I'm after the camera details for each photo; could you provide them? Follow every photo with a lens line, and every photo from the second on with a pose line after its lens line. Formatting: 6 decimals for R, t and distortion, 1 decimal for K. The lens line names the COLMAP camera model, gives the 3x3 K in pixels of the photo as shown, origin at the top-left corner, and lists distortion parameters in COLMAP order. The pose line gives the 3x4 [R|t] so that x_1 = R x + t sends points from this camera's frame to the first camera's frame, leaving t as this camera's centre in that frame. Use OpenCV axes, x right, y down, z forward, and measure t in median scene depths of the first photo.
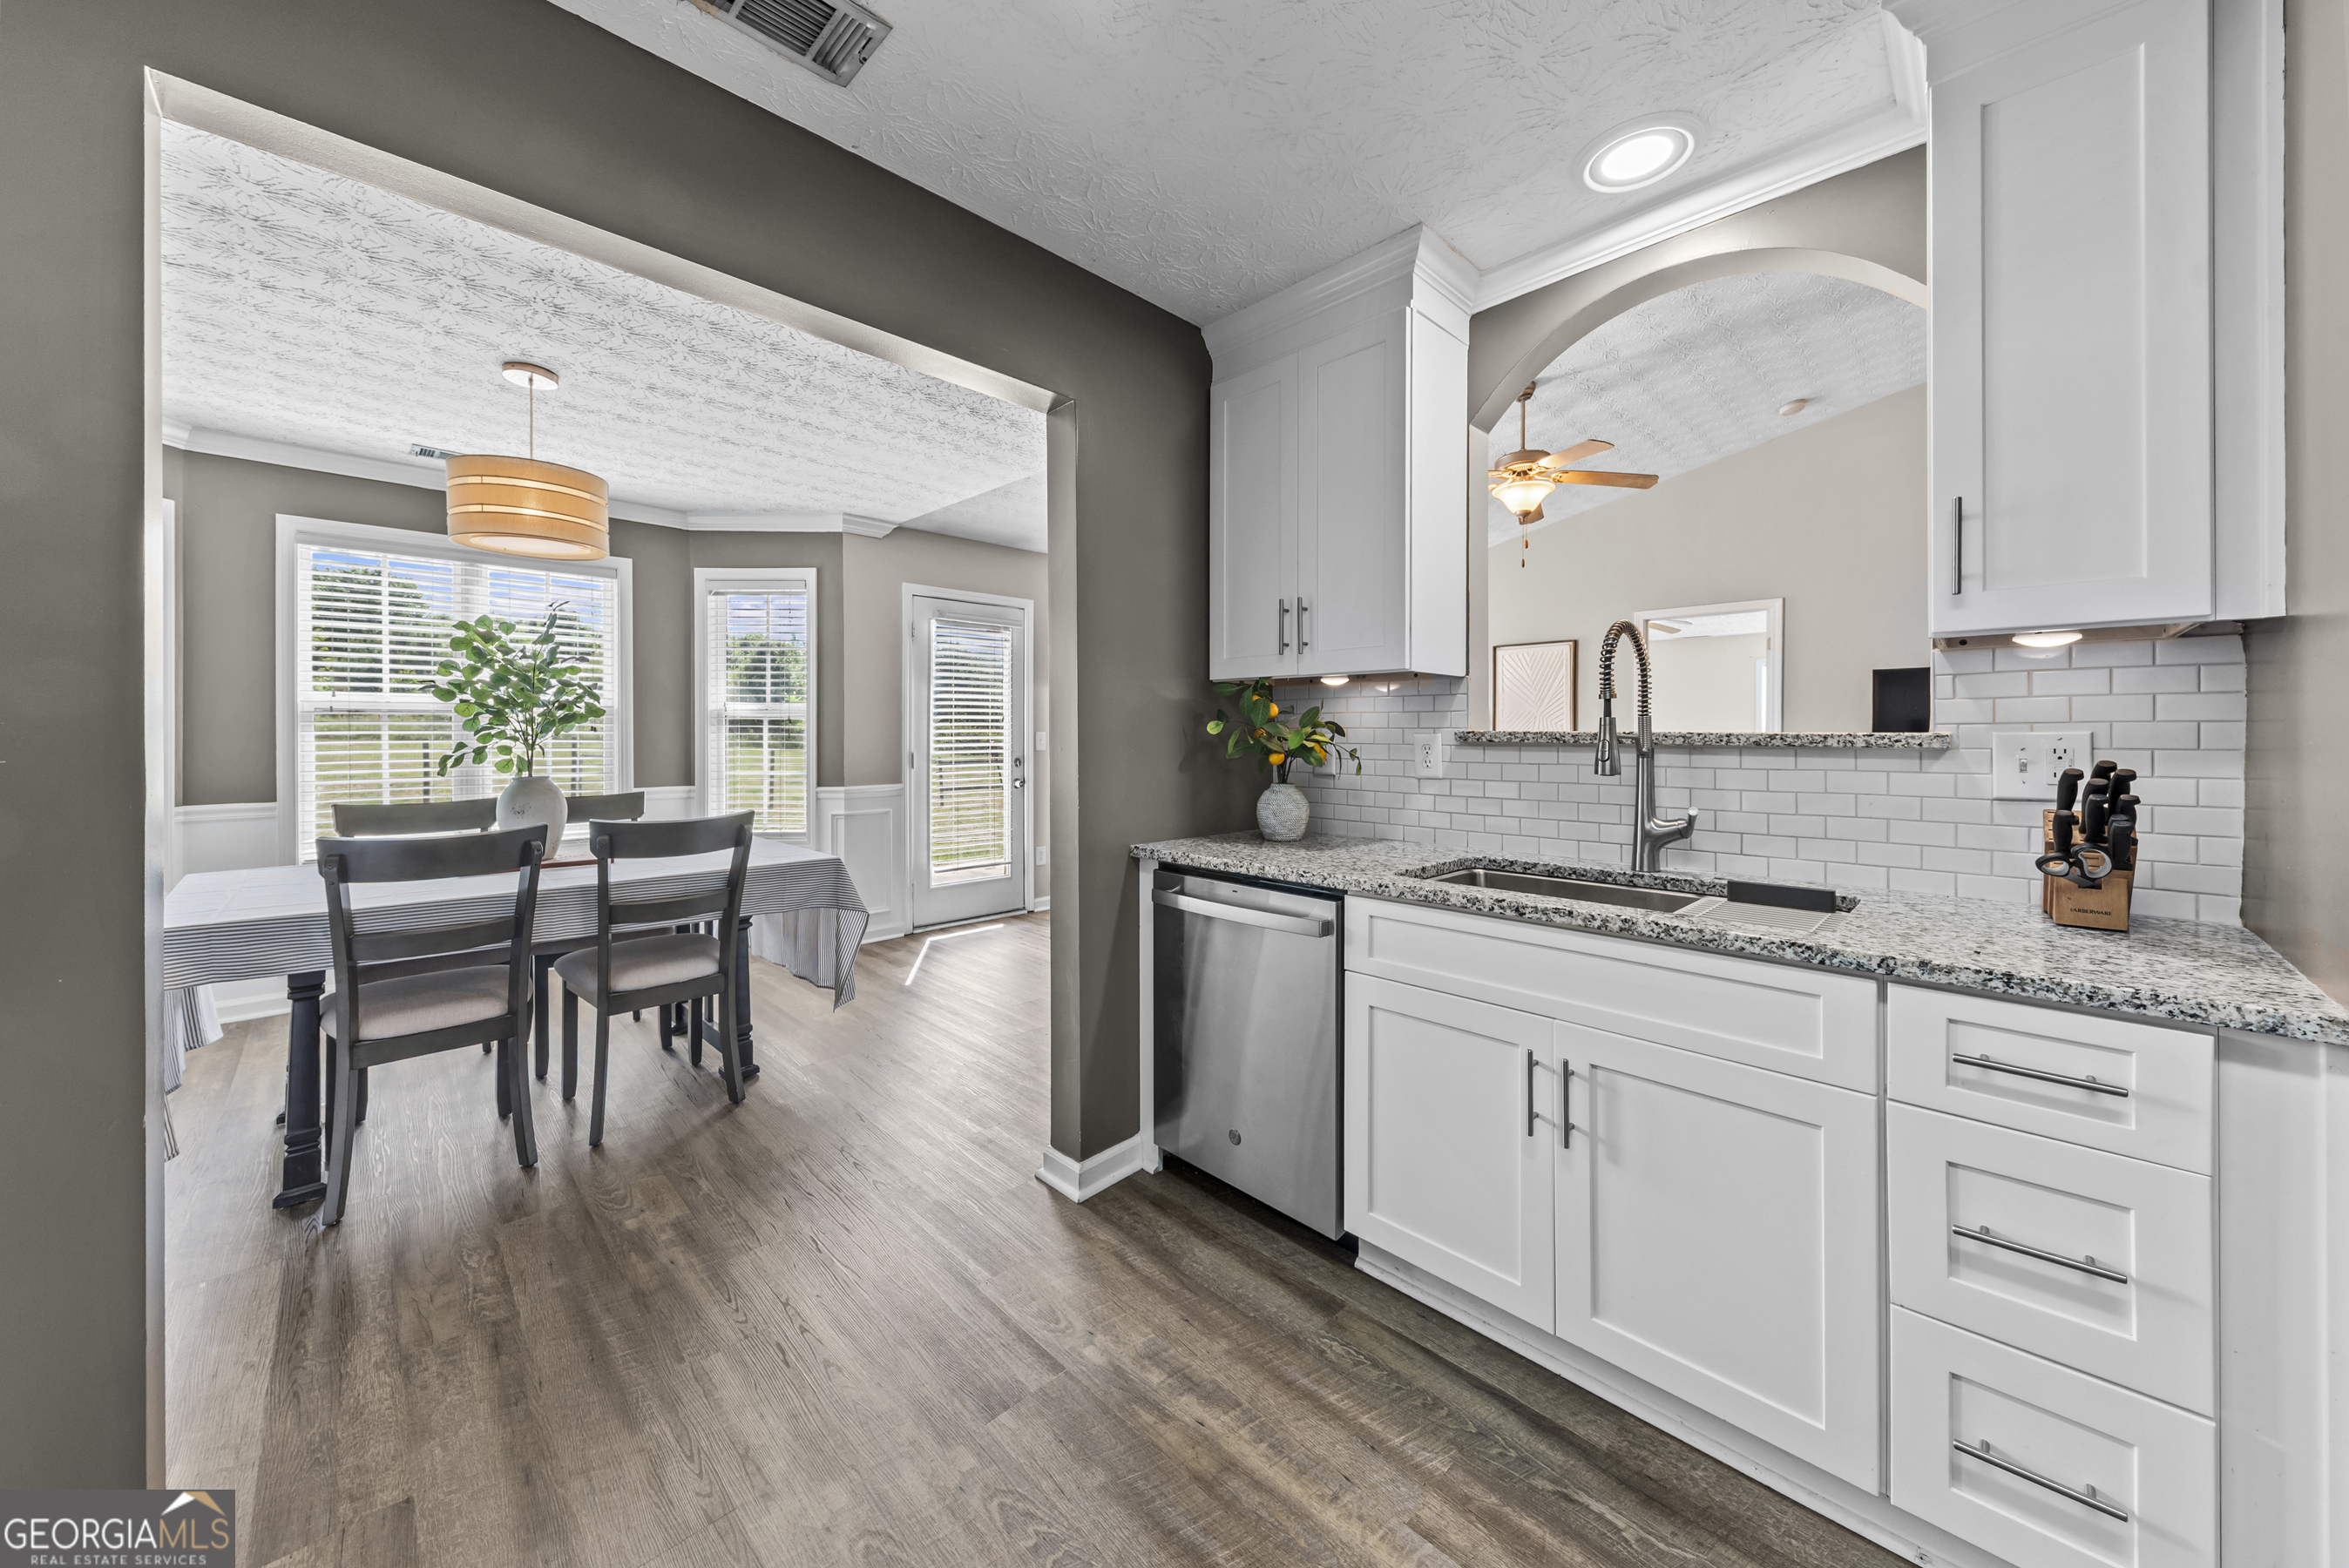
lens RADIAL K [[823.4, 0, 1181.4], [0, 823.4, 736.9], [0, 0, 1]] dist [0.006337, -0.000093]
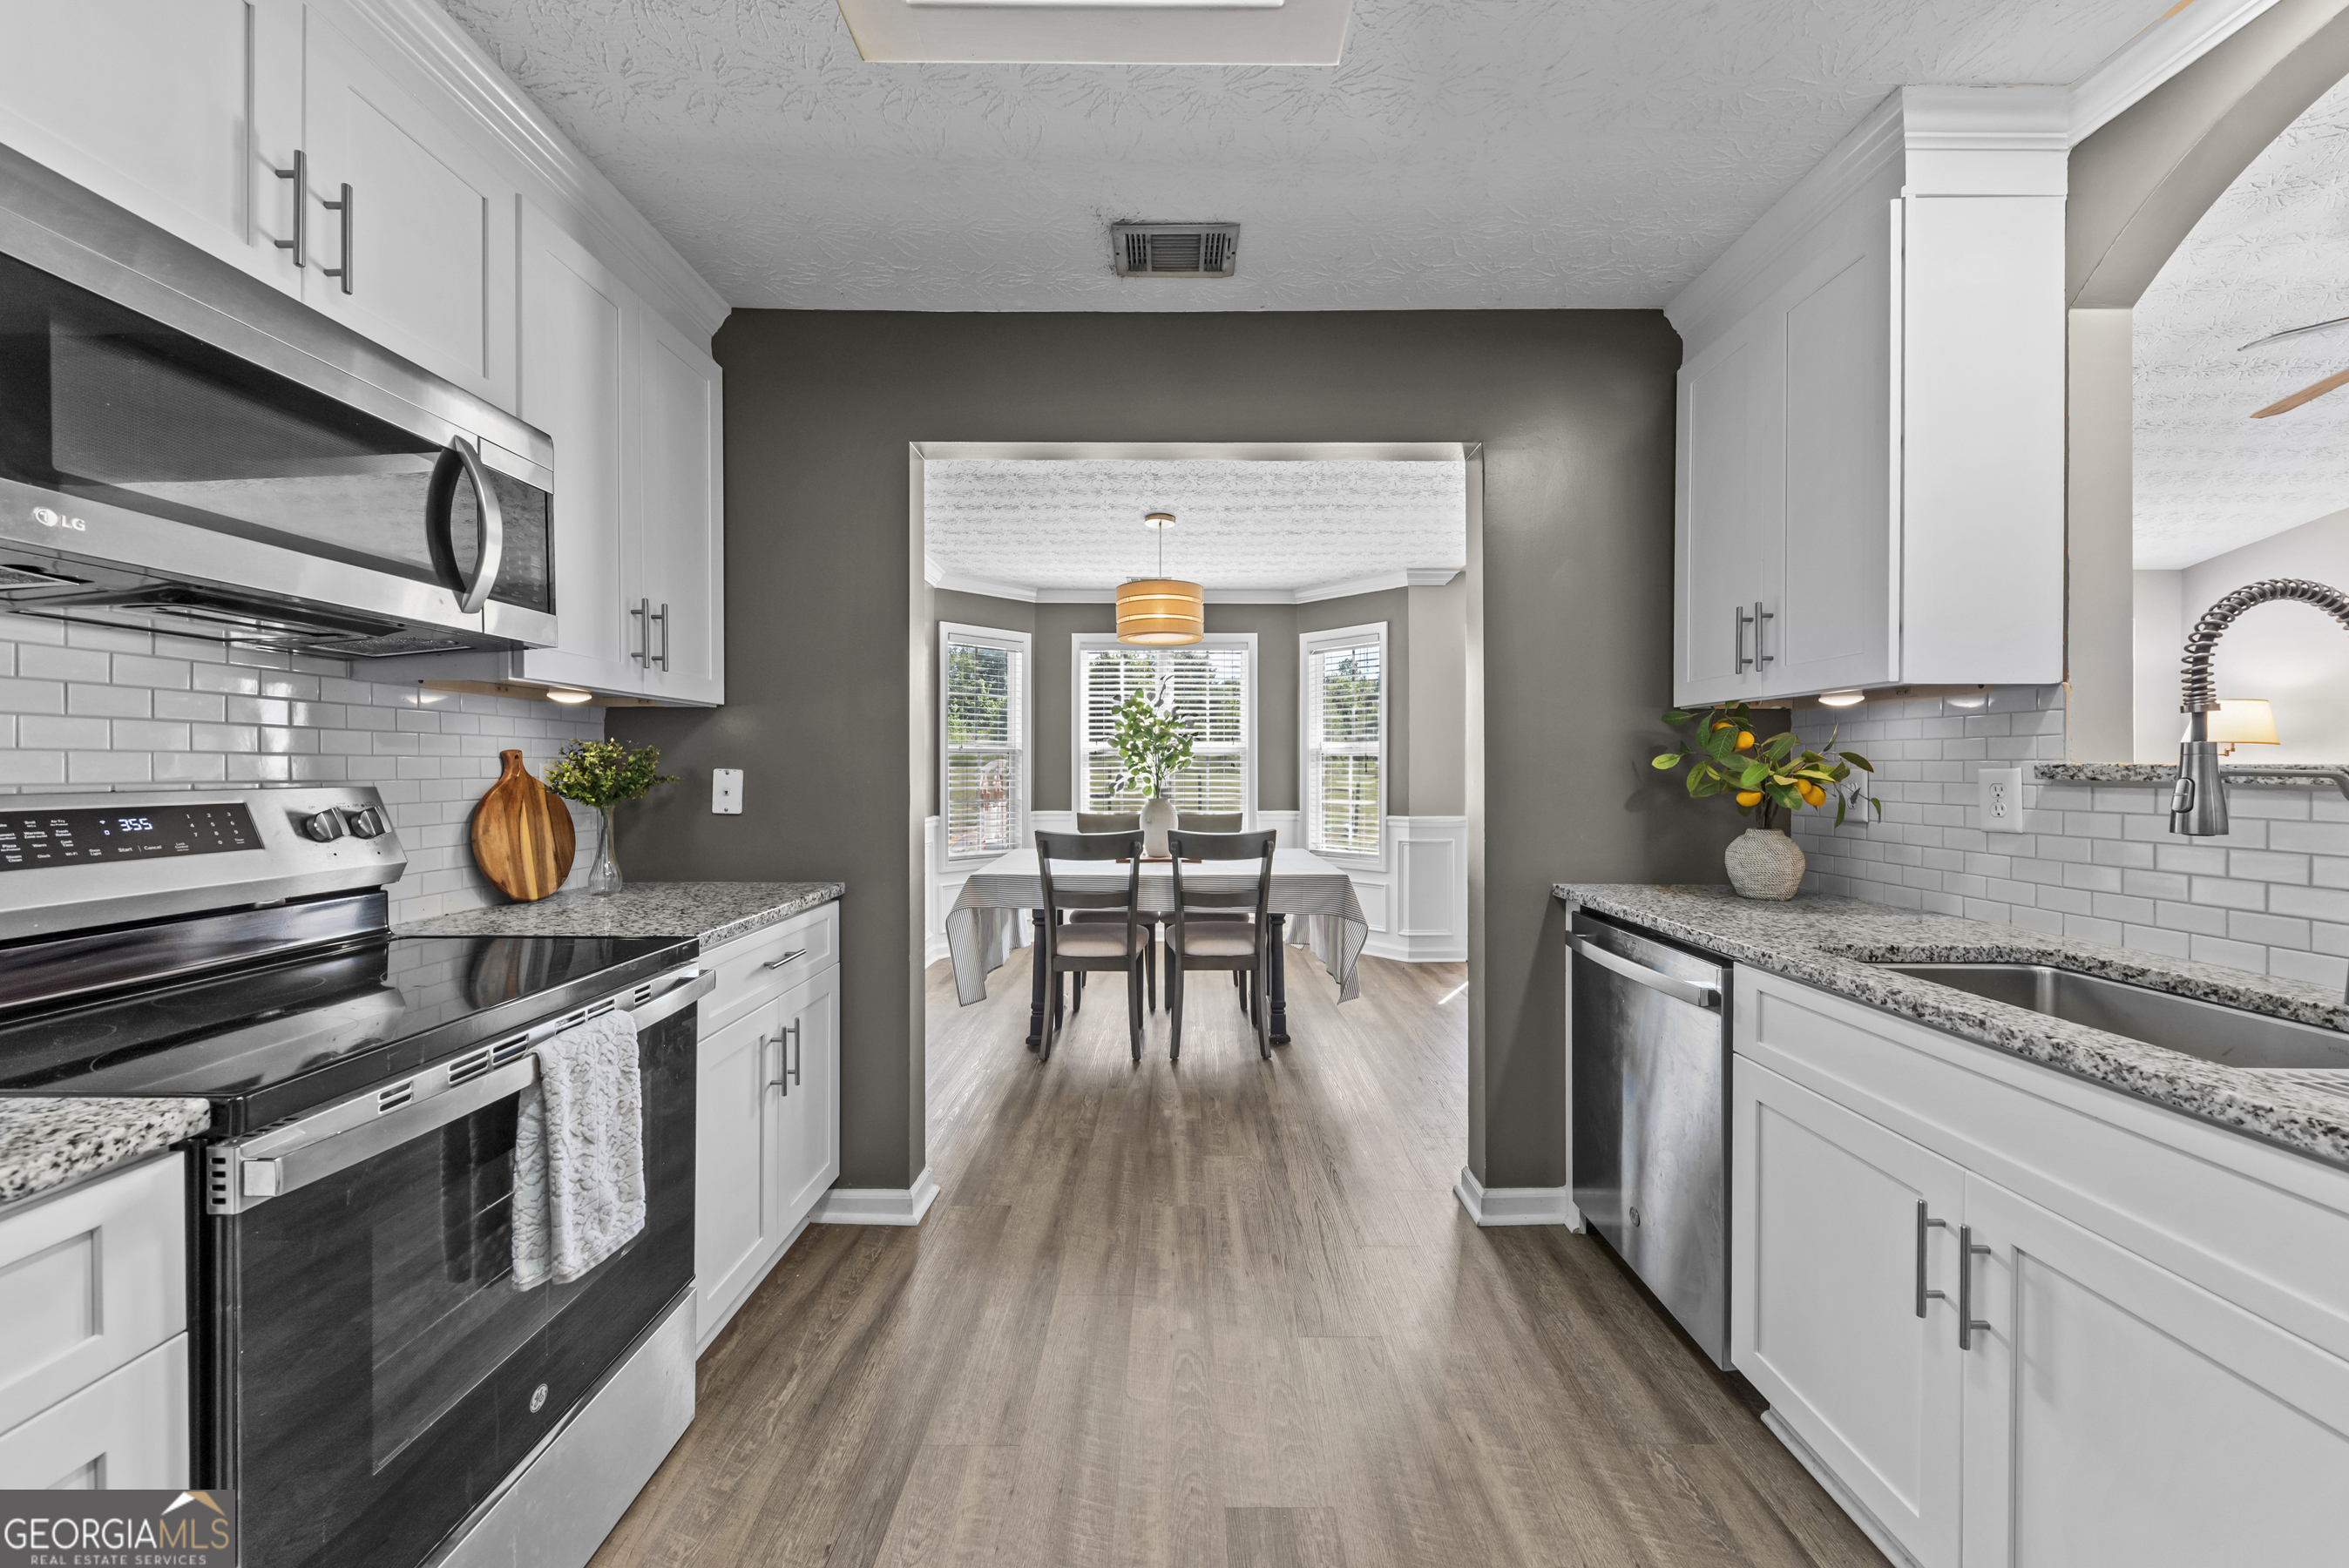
lens RADIAL K [[820.6, 0, 1183.5], [0, 820.6, 771.6], [0, 0, 1]] dist [0.009865, -0.005886]
pose [[0.711213, 0.002022, -0.702974, 0.290736], [-0.001817, 0.999998, 0.001038, -0.000291], [0.702974, 0.000539, 0.711215, 0.011634]]
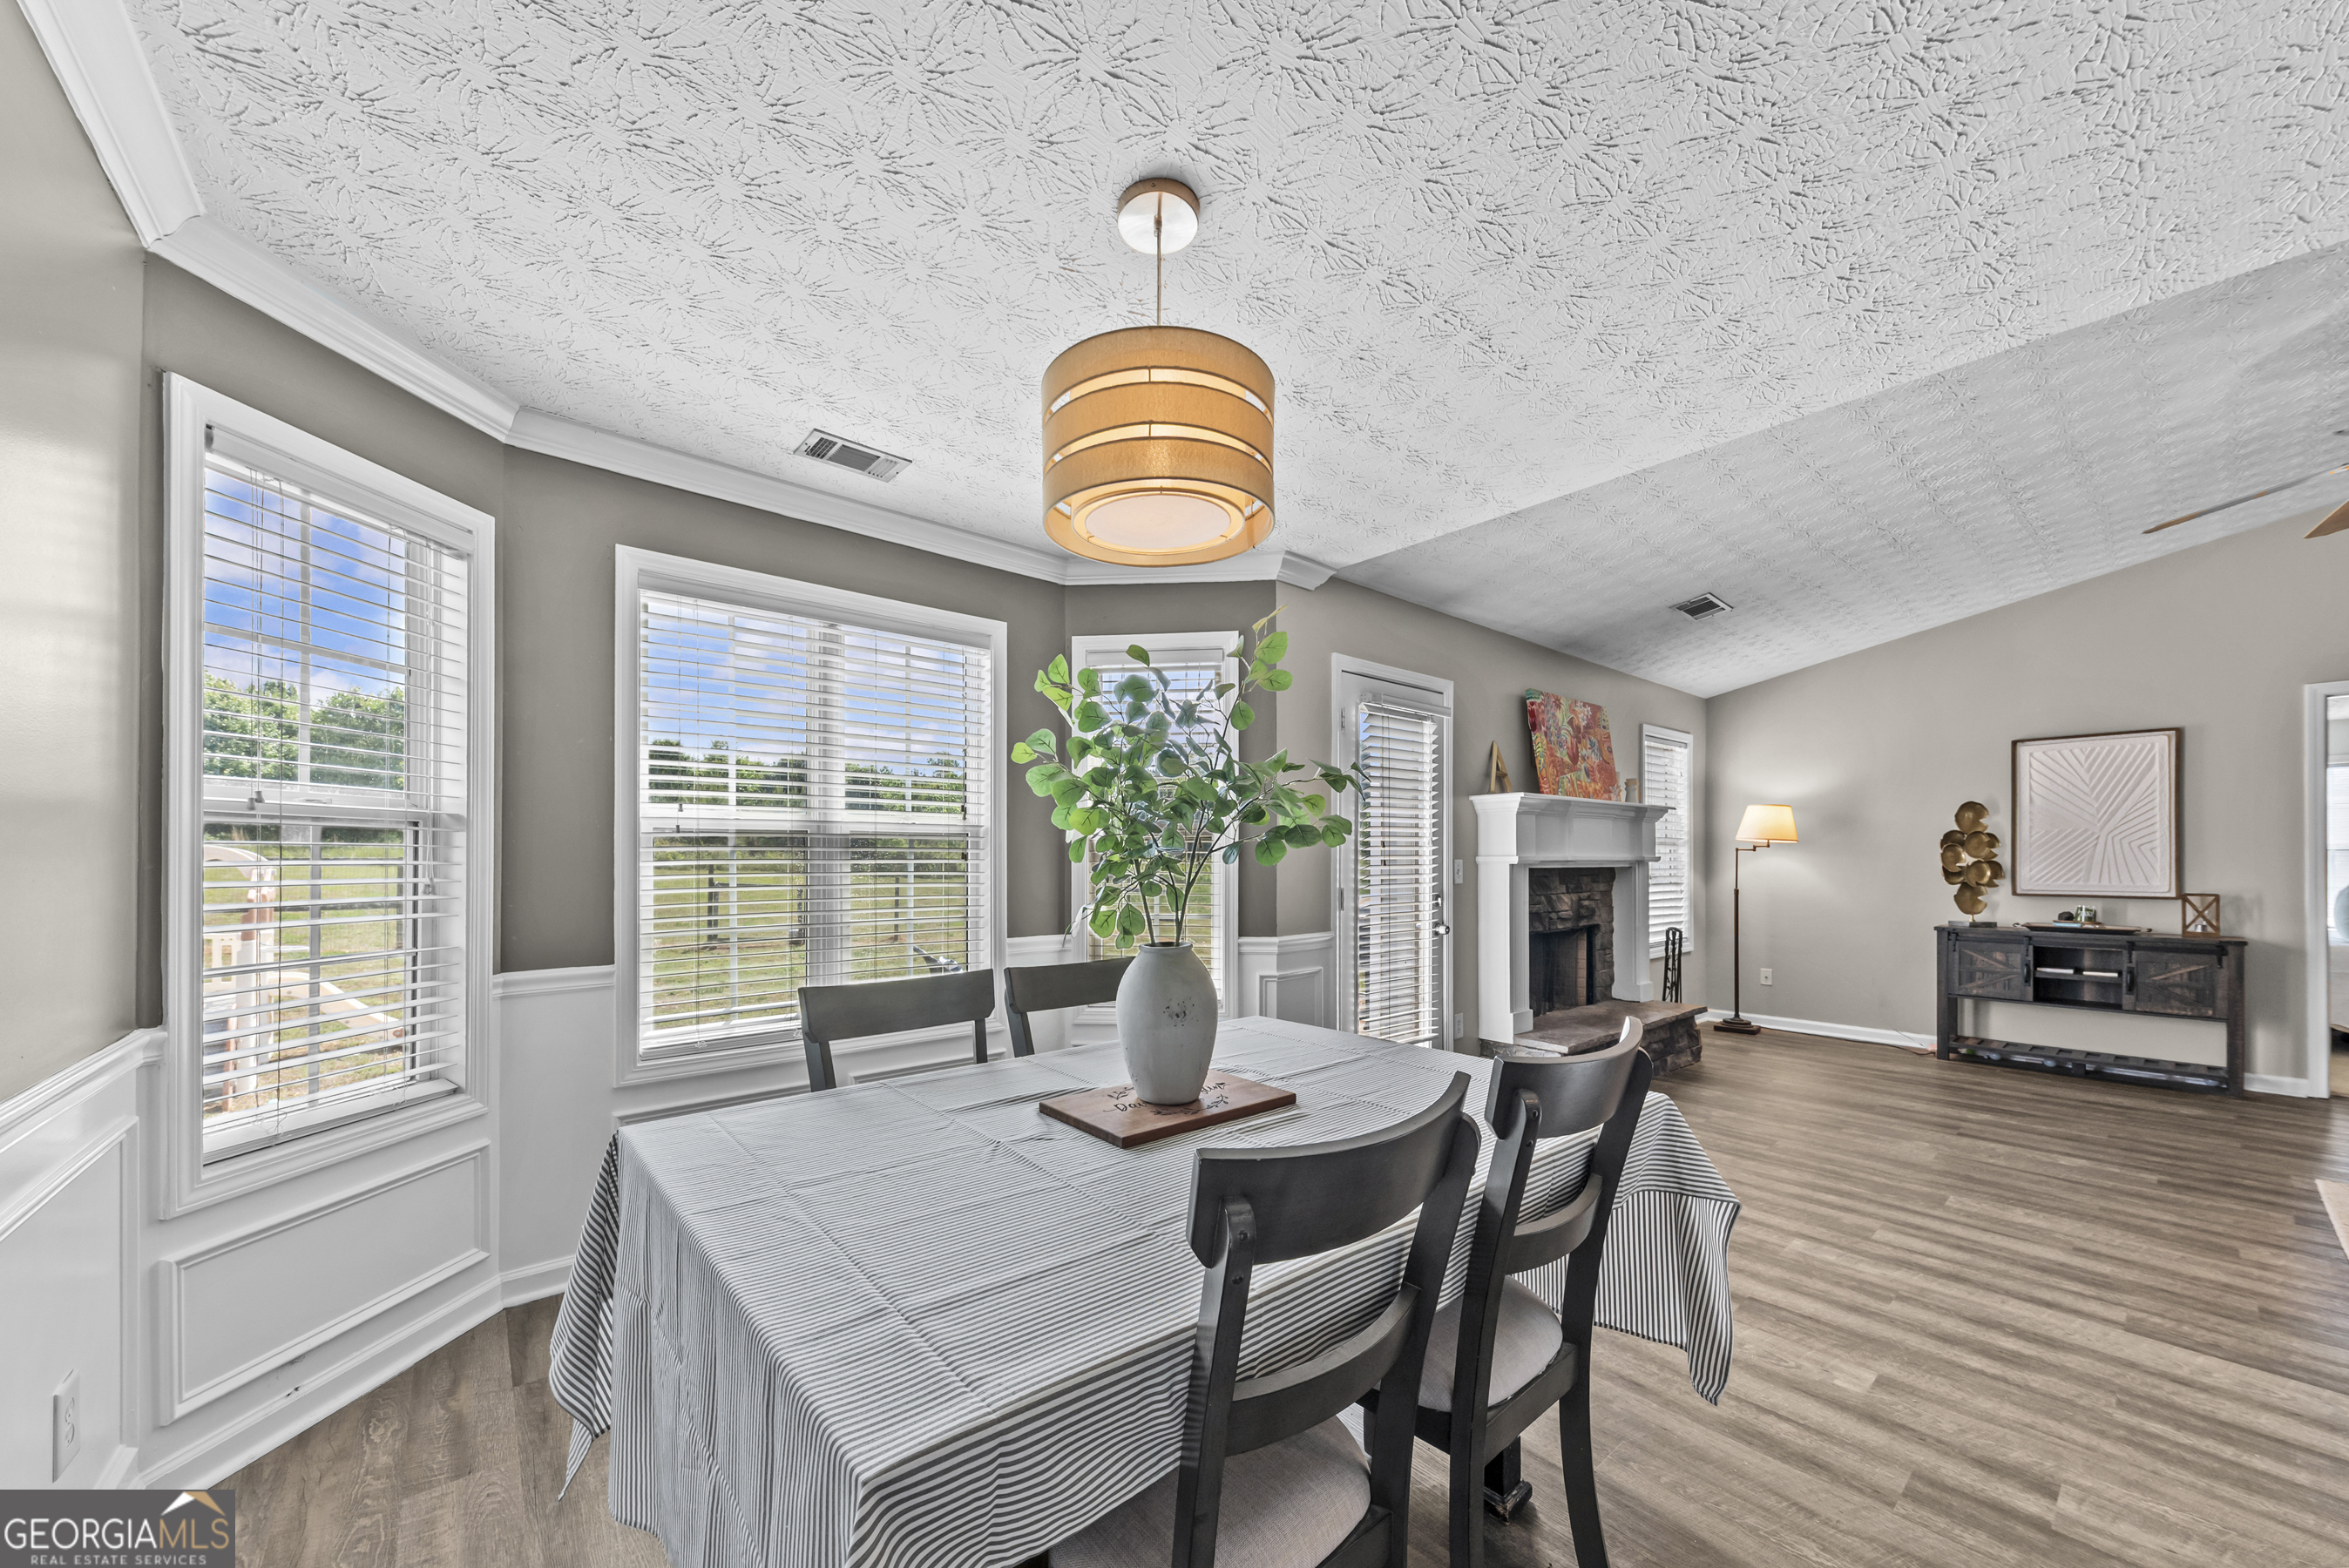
lens RADIAL K [[841.8, 0, 1165.2], [0, 841.8, 856.7], [0, 0, 1]] dist [-0.000034, -0.000066]
pose [[0.995097, 0.000106, -0.098899, -0.840916], [-0.000572, 0.999989, -0.004681, -0.011111], [0.098898, 0.004714, 0.995086, 0.521262]]
